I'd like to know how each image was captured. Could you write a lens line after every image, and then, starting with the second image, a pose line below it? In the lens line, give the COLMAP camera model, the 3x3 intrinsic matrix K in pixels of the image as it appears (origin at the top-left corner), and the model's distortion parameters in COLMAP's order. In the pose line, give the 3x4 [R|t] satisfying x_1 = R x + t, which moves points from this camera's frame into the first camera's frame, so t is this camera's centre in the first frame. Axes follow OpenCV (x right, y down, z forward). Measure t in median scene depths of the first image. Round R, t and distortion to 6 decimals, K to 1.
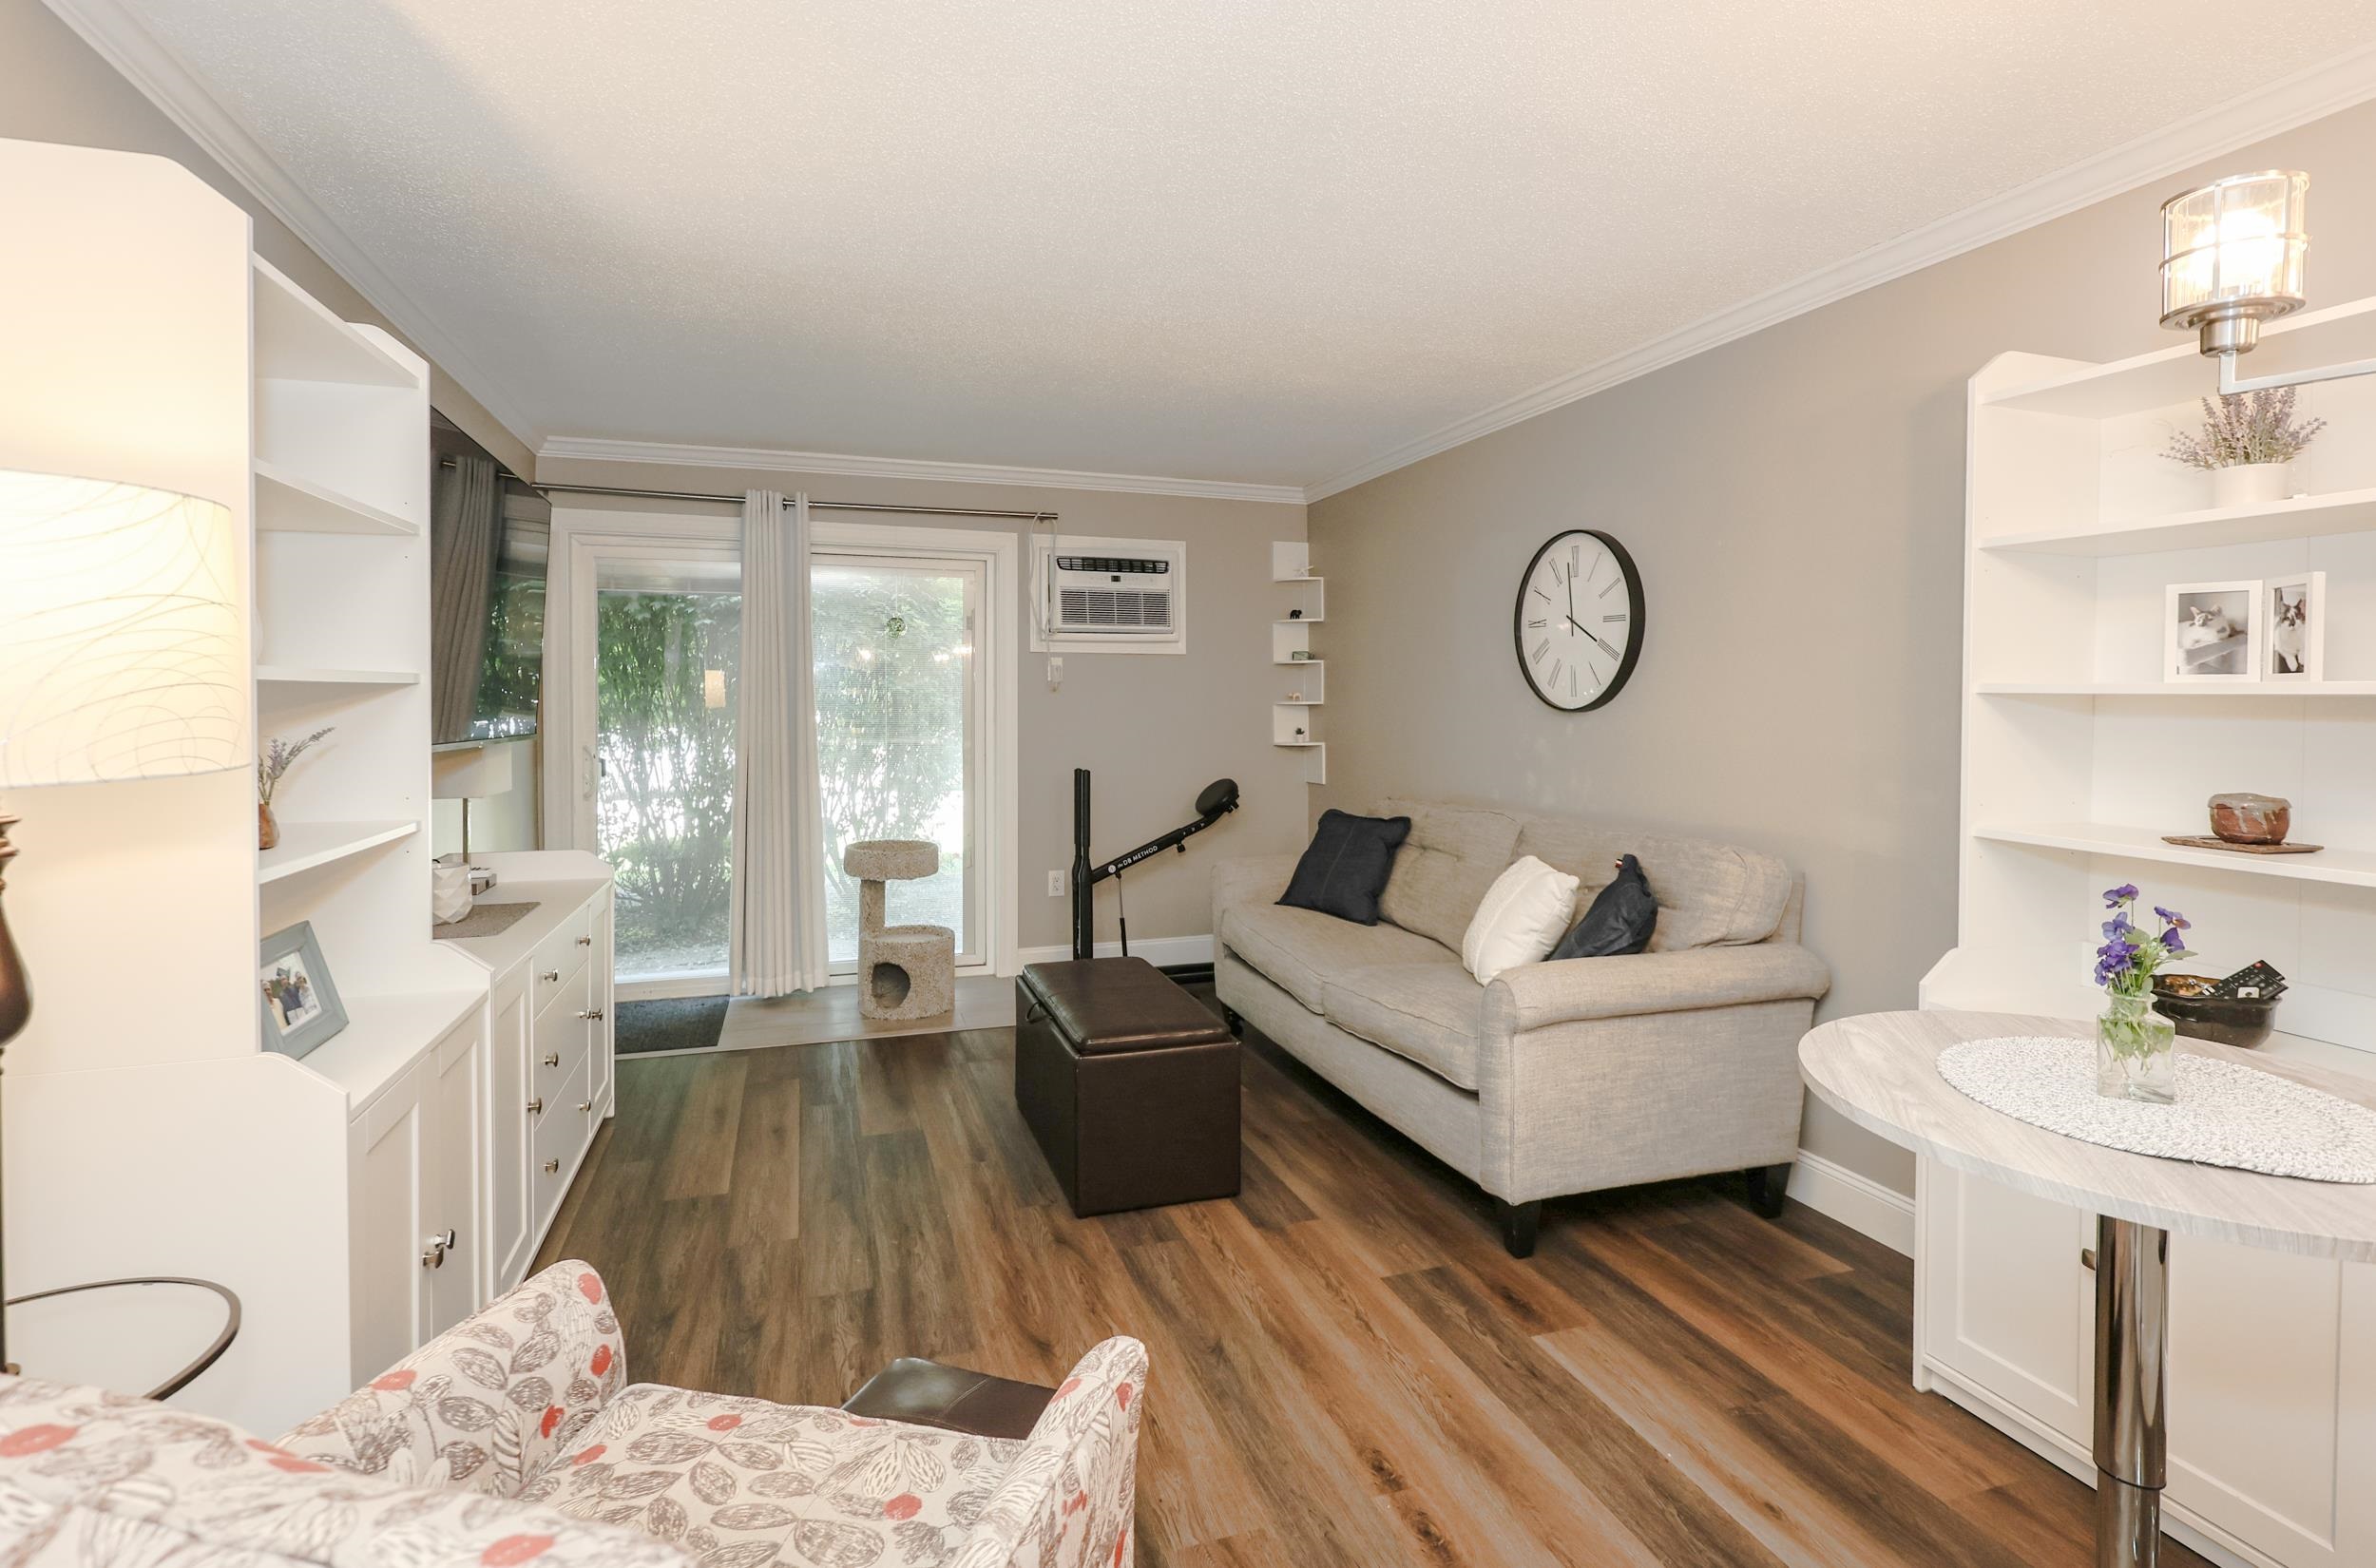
lens RADIAL K [[1130.3, 0, 1141.1], [0, 1130.3, 692.5], [0, 0, 1]] dist [-0.003968, 0.000662]
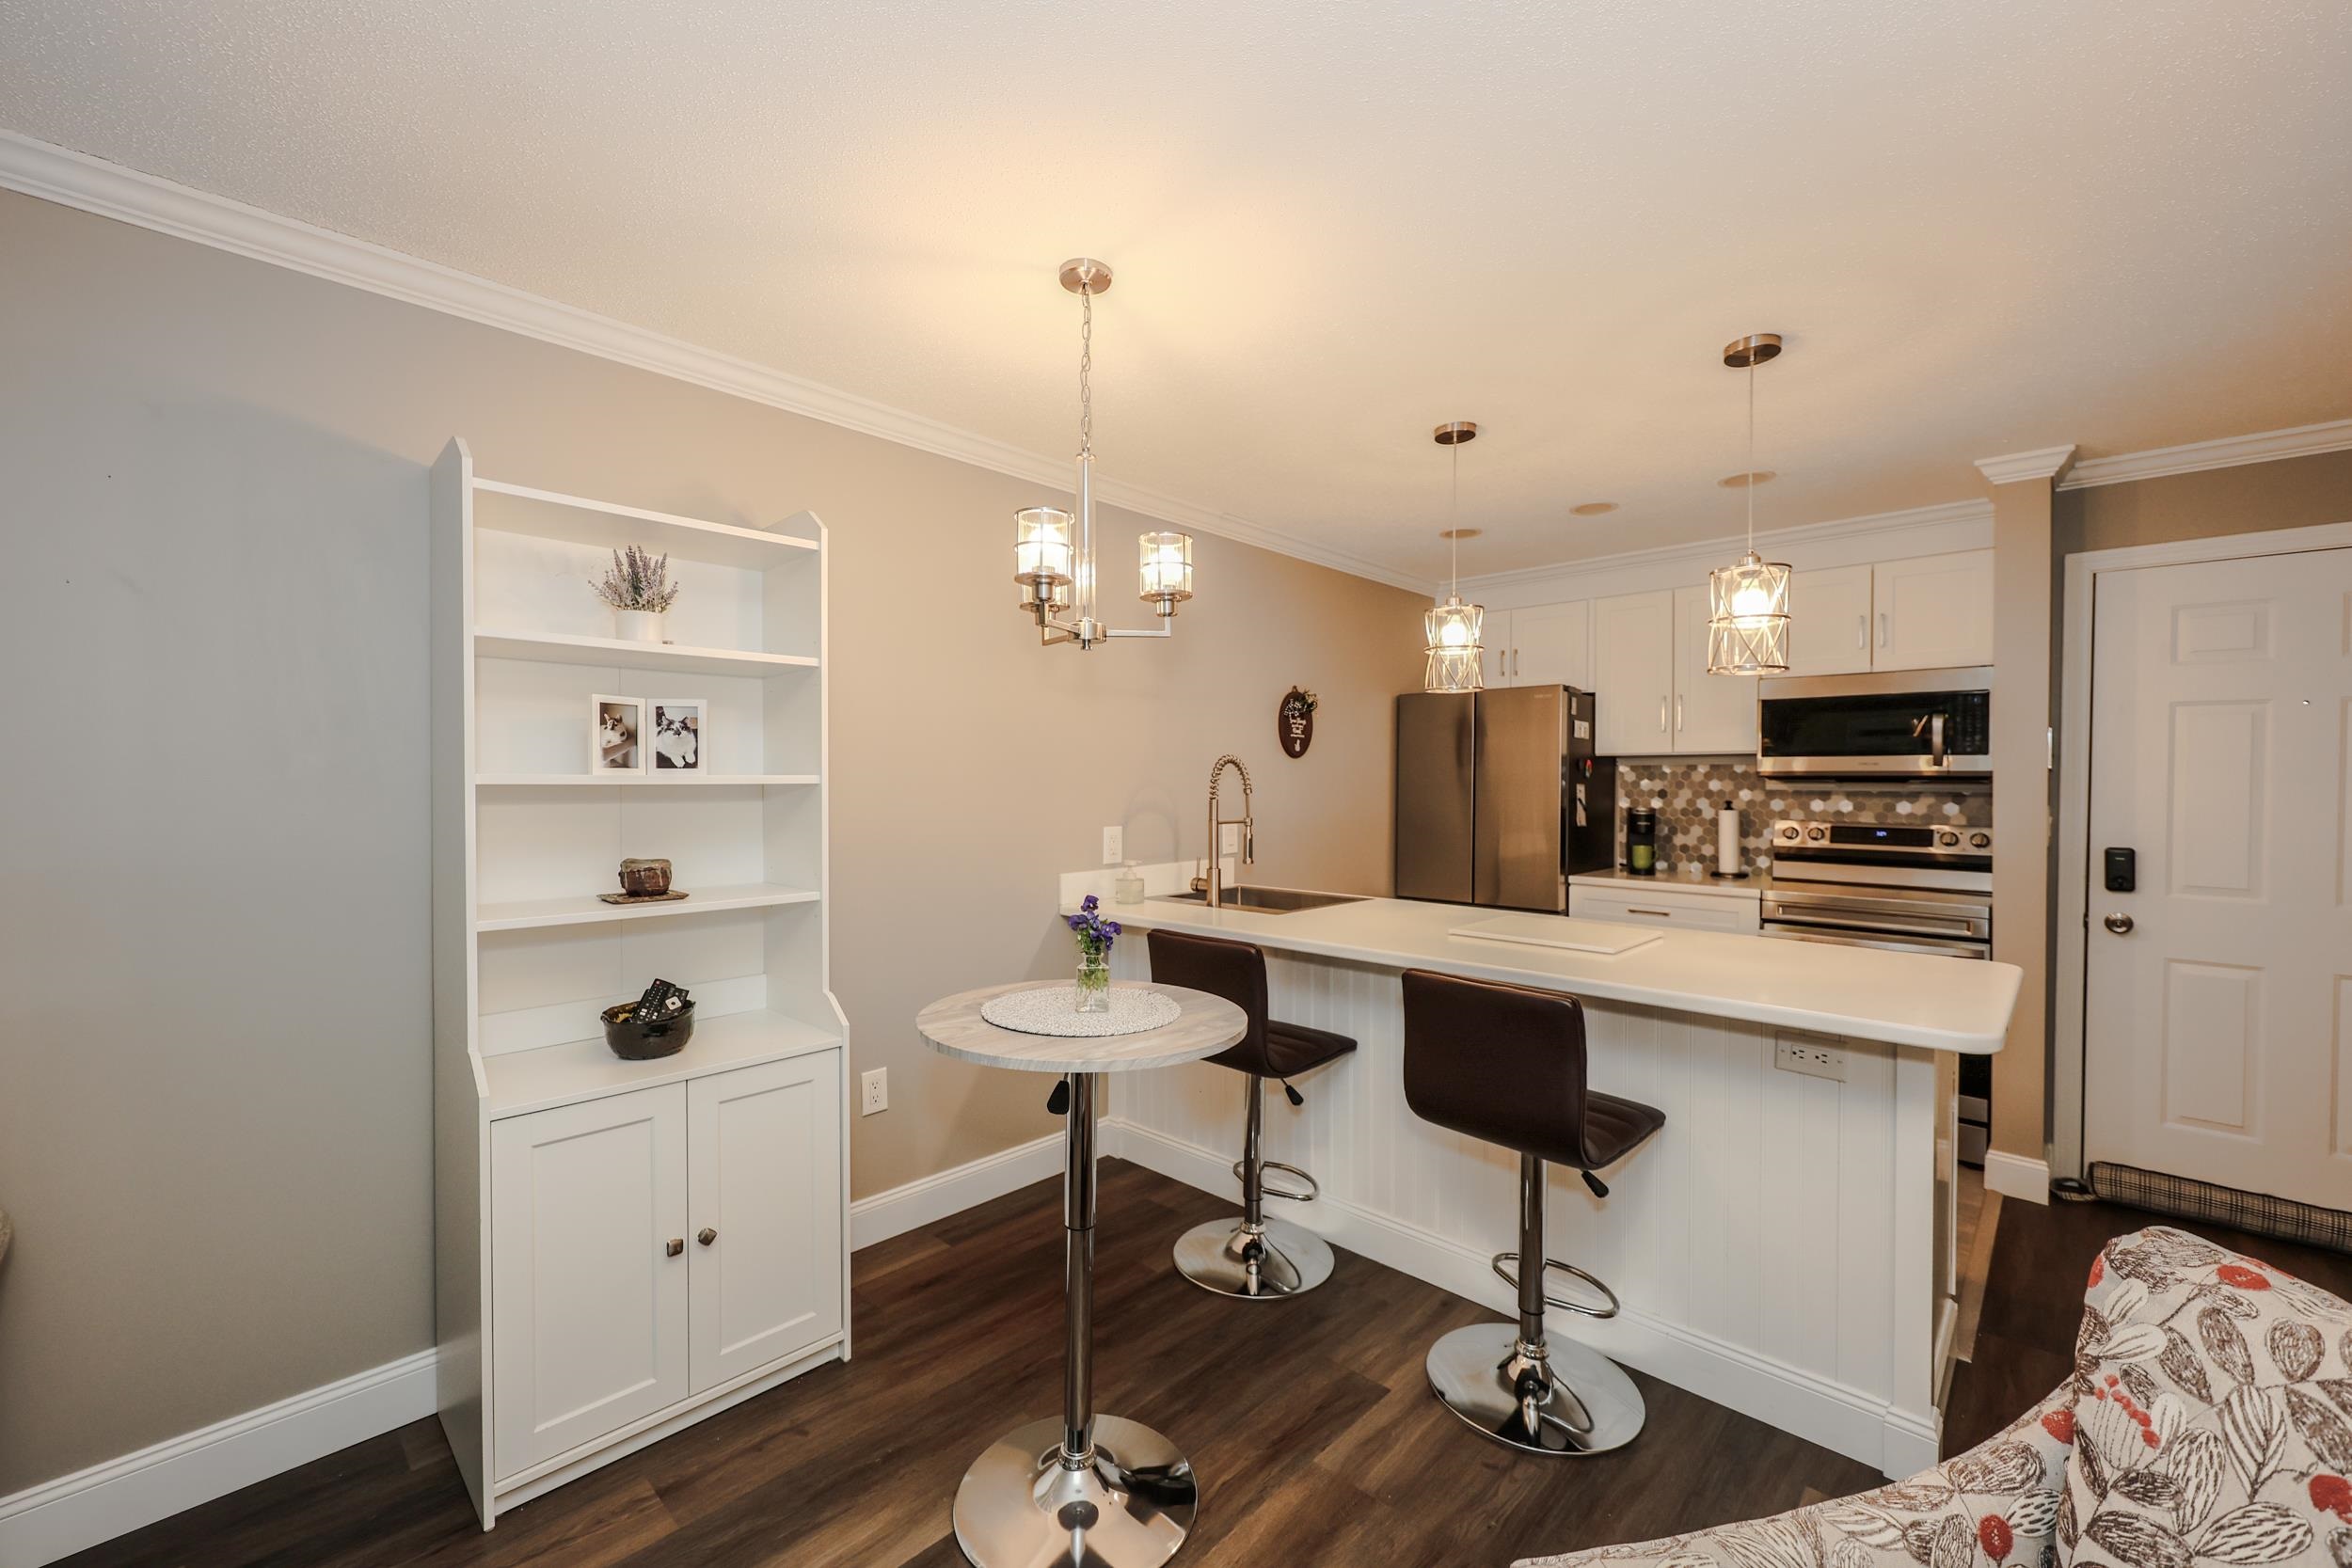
lens RADIAL K [[975.3, 0, 1172.5], [0, 975.3, 794.6], [0, 0, 1]] dist [0.005154, -0.001651]
pose [[-0.503259, -0.023445, 0.863818, -0.173889], [-0.007684, 0.999714, 0.022657, -0.008880], [-0.864102, 0.004765, -0.503295, 0.558033]]
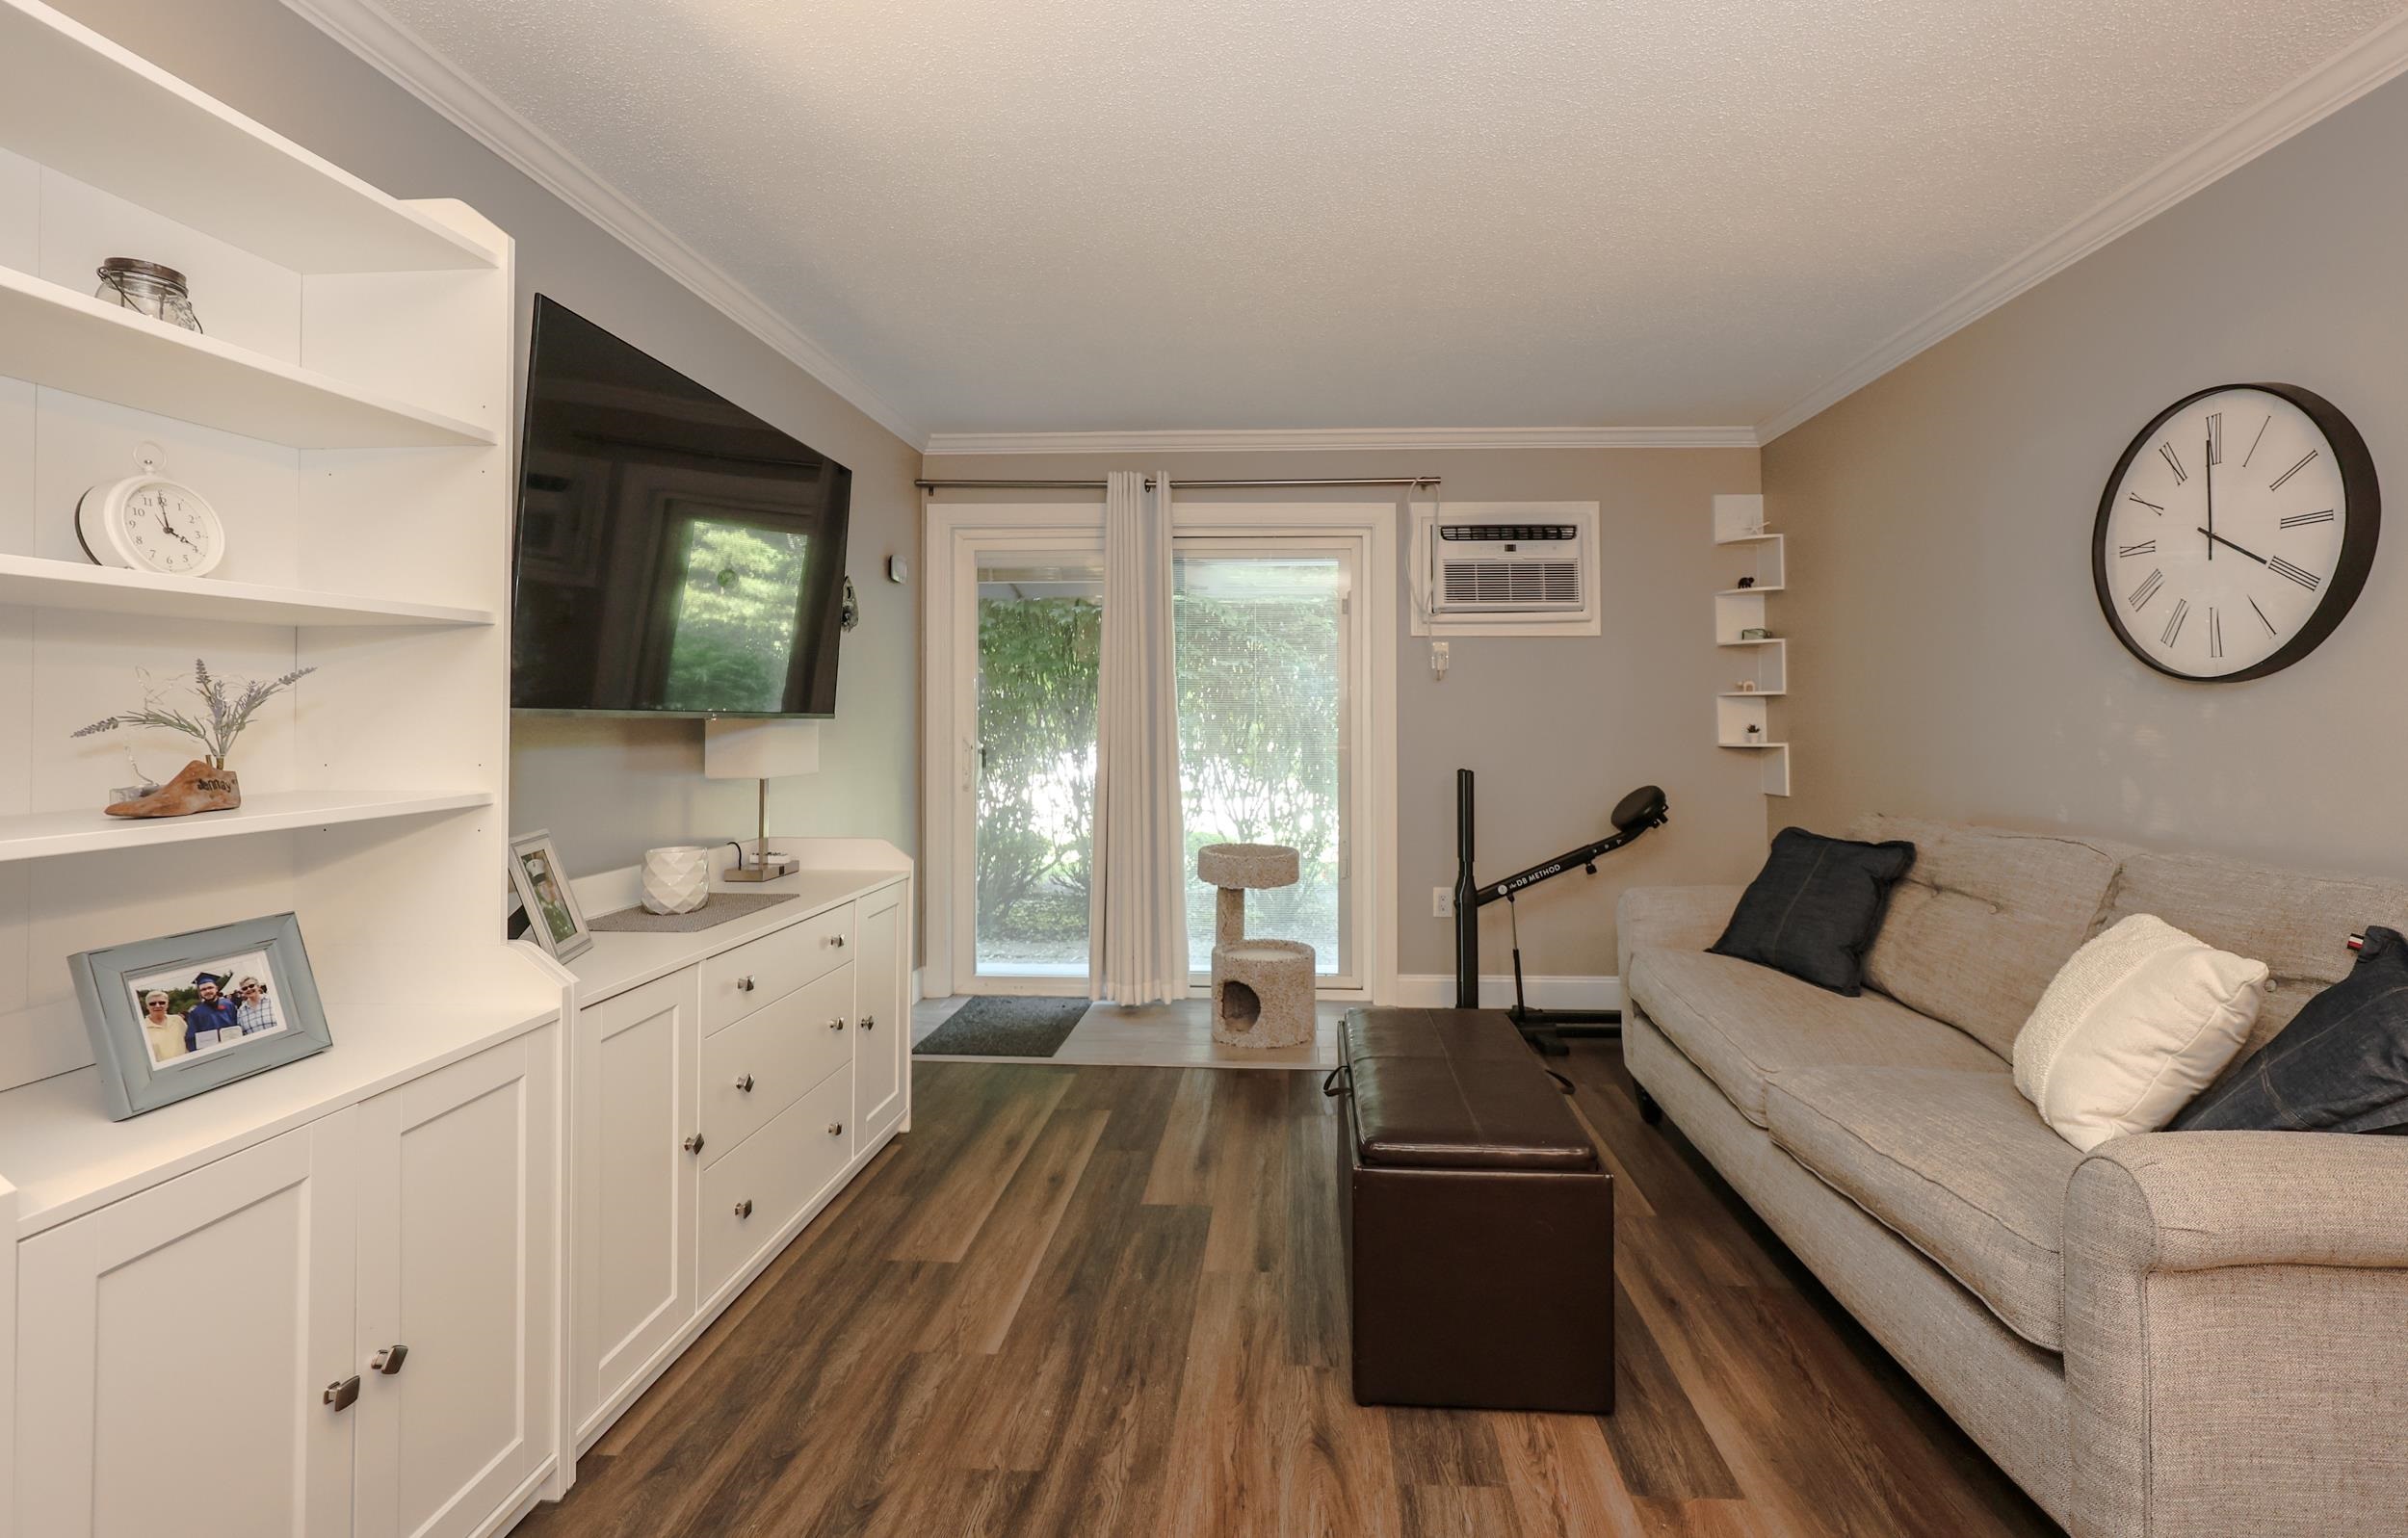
lens RADIAL K [[1045.7, 0, 1226.9], [0, 1045.7, 683.0], [0, 0, 1]] dist [-0.000878, 0.000178]
pose [[0.938581, -0.010105, -0.344910, 0.076920], [0.001228, 0.999663, -0.025945, 0.034178], [0.345056, 0.023928, 0.938277, 0.297834]]
